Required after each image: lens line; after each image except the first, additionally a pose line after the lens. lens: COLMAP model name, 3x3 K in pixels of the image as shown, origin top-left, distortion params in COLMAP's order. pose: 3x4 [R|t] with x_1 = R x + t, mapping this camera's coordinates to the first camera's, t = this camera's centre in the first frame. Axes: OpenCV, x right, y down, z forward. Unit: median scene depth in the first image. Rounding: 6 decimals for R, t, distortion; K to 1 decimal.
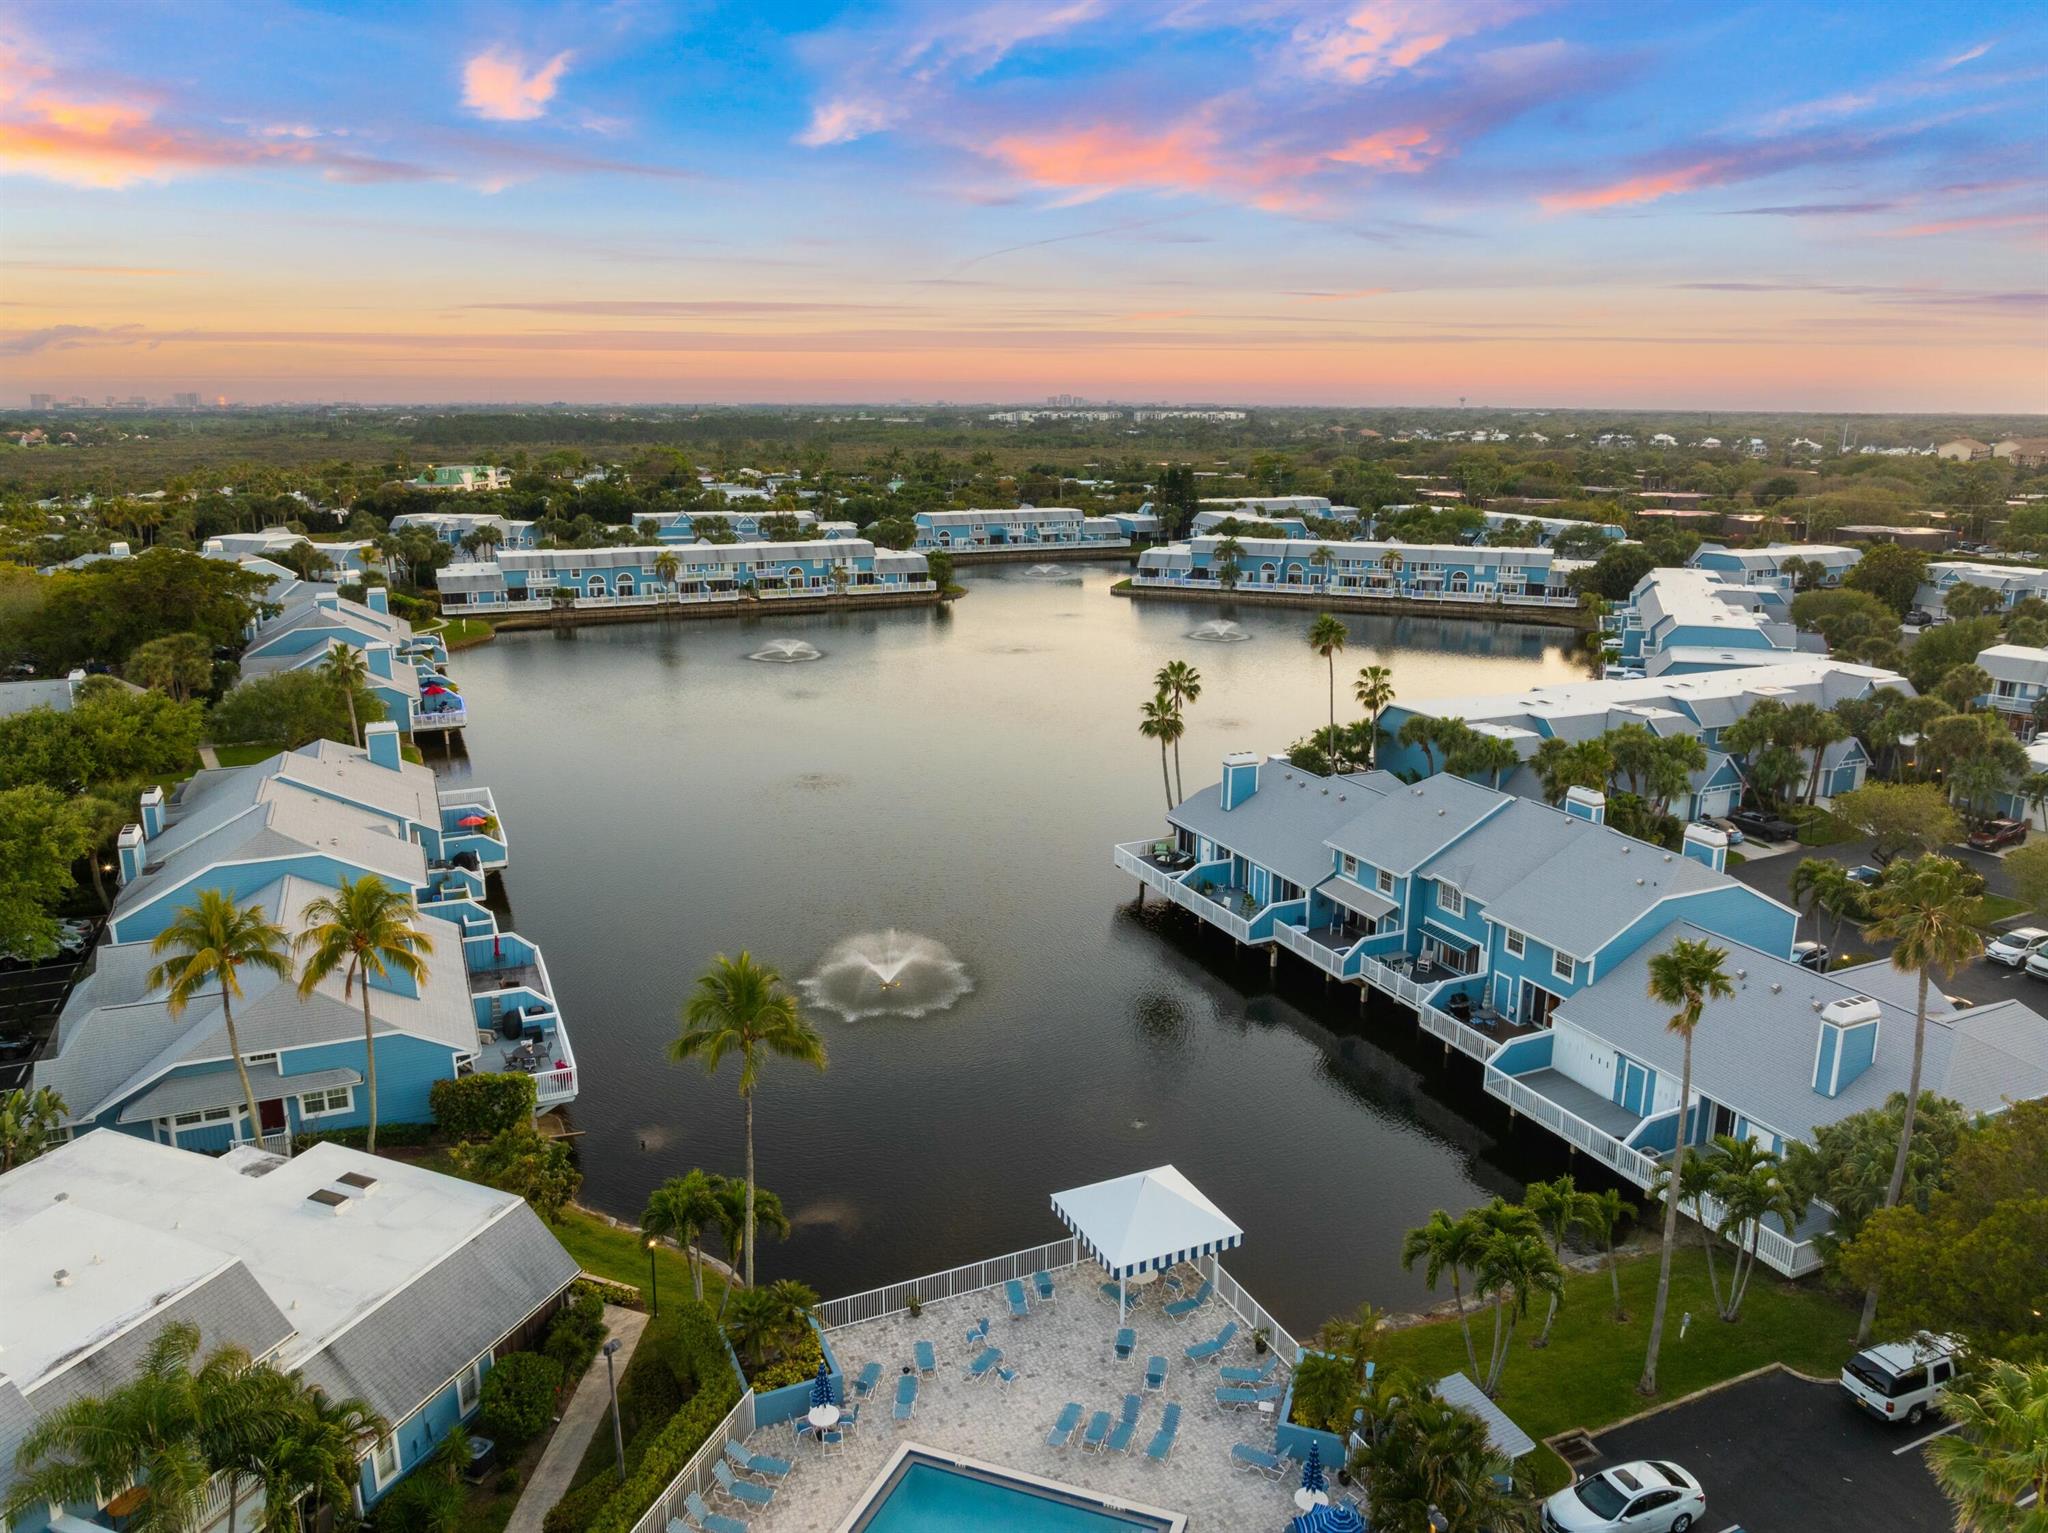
lens RADIAL K [[1434.4, 0, 1032.3], [0, 1434.4, 753.4], [0, 0, 1]] dist [-0.043647, 0.003668]
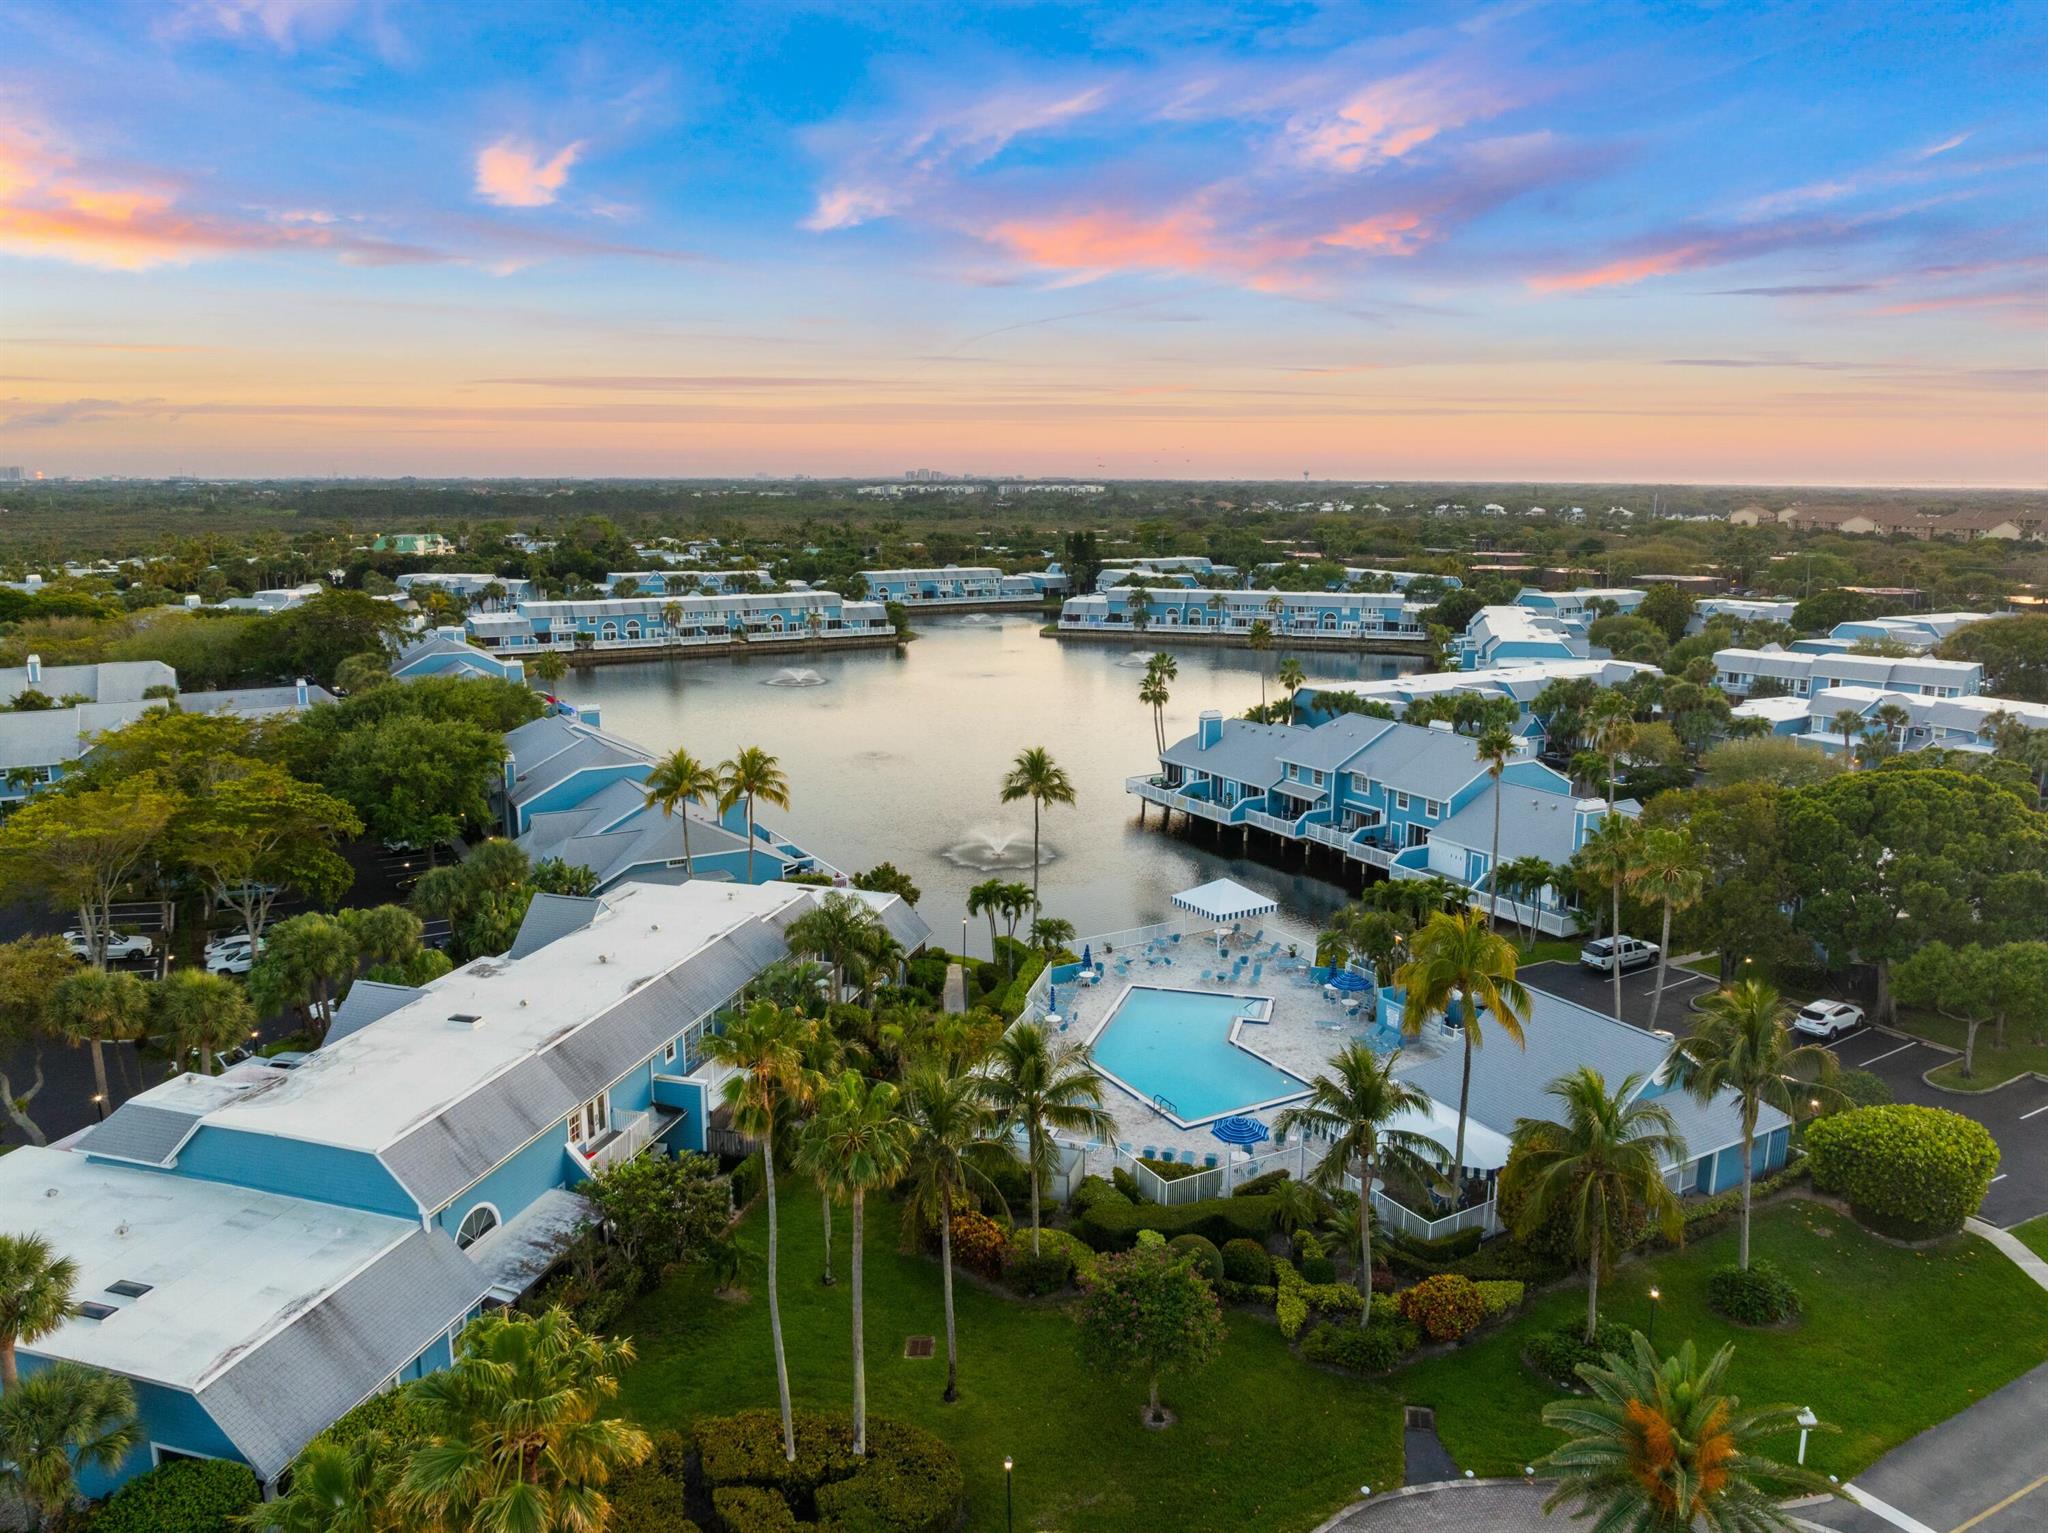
lens RADIAL K [[1434.4, 0, 1031.9], [0, 1434.4, 772.9], [0, 0, 1]] dist [-0.043647, 0.003668]
pose [[0.994986, -0.019862, 0.098026, -0.083321], [0.023448, 0.999092, -0.035574, 0.051155], [-0.097230, 0.037694, 0.994548, -0.201026]]
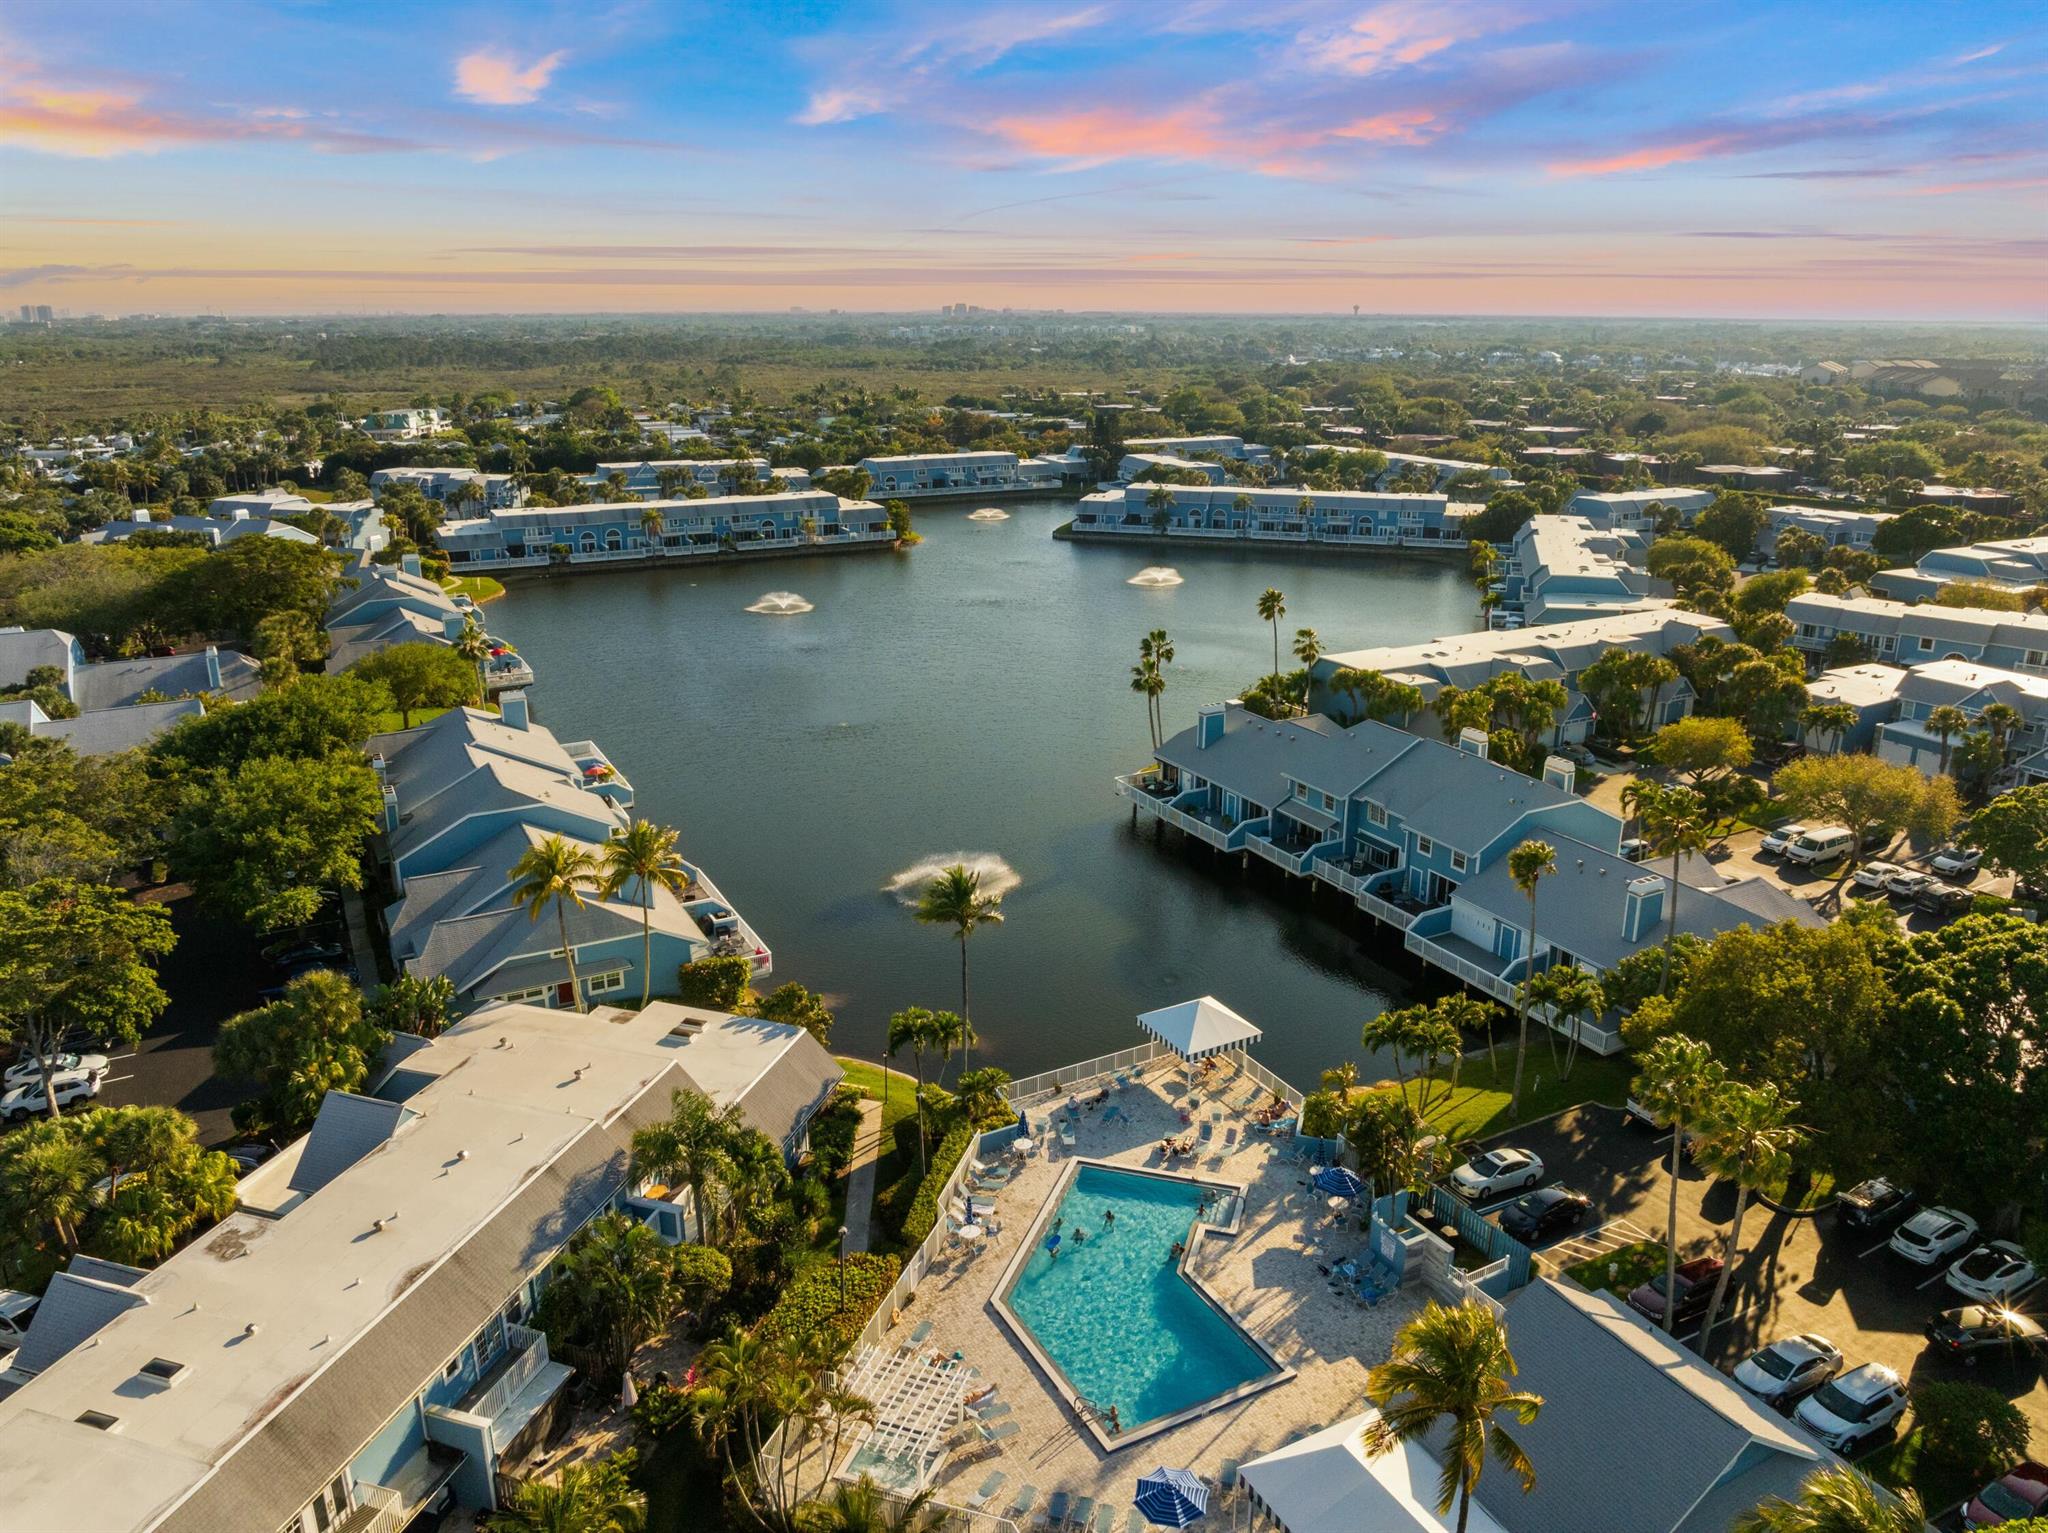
lens RADIAL K [[1434.4, 0, 1031.9], [0, 1434.4, 760.2], [0, 0, 1]] dist [-0.043647, 0.003668]
pose [[0.997404, -0.023111, 0.068200, -0.048101], [0.018597, 0.997640, 0.066092, -0.017532], [-0.069566, -0.064652, 0.995480, -0.125454]]
